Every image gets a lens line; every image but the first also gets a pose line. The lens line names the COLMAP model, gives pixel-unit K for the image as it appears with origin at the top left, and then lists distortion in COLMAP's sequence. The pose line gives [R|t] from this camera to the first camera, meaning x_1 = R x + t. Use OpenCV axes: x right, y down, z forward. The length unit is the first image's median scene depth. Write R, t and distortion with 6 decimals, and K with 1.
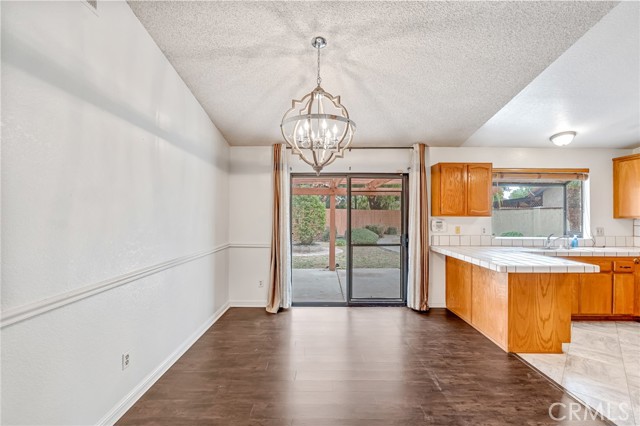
lens RADIAL K [[279.1, 0, 320.0], [0, 279.1, 213.0], [0, 0, 1]] dist [-0.003443, -0.000498]
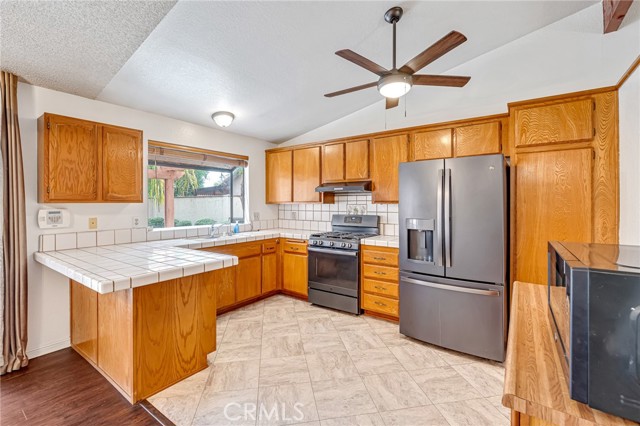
lens RADIAL K [[285.2, 0, 321.4], [0, 285.2, 204.7], [0, 0, 1]] dist [-0.002662, -0.000604]
pose [[0.579667, -0.010932, 0.814780, 0.296856], [0.000150, 0.999911, 0.013309, 0.008725], [-0.814853, -0.007593, 0.579617, 0.183242]]
